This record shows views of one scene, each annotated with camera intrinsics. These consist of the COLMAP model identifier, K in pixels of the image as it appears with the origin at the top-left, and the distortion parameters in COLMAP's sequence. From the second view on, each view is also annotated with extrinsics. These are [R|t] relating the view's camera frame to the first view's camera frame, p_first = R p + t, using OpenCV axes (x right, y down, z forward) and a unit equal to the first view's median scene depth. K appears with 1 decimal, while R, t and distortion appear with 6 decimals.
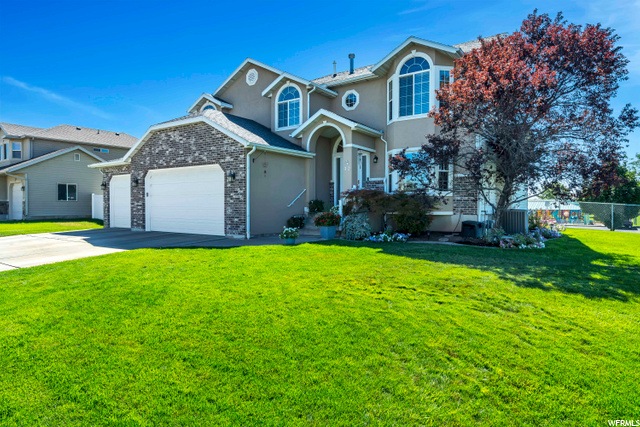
lens RADIAL K [[375.6, 0, 320.3], [0, 375.6, 208.3], [0, 0, 1]] dist [0.023345, 0.000293]
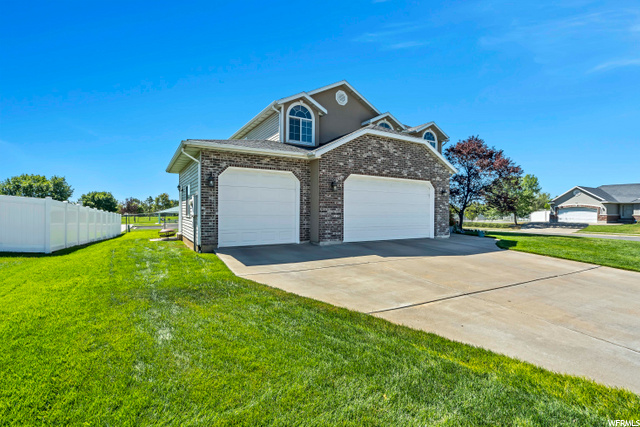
lens RADIAL K [[299.4, 0, 320.6], [0, 299.4, 216.6], [0, 0, 1]] dist [-0.000905, -0.000006]
pose [[0.415432, -0.006196, 0.909603, -1.201182], [0.002178, 0.999981, 0.005817, -0.004898], [-0.909621, -0.000436, 0.415438, 0.820693]]
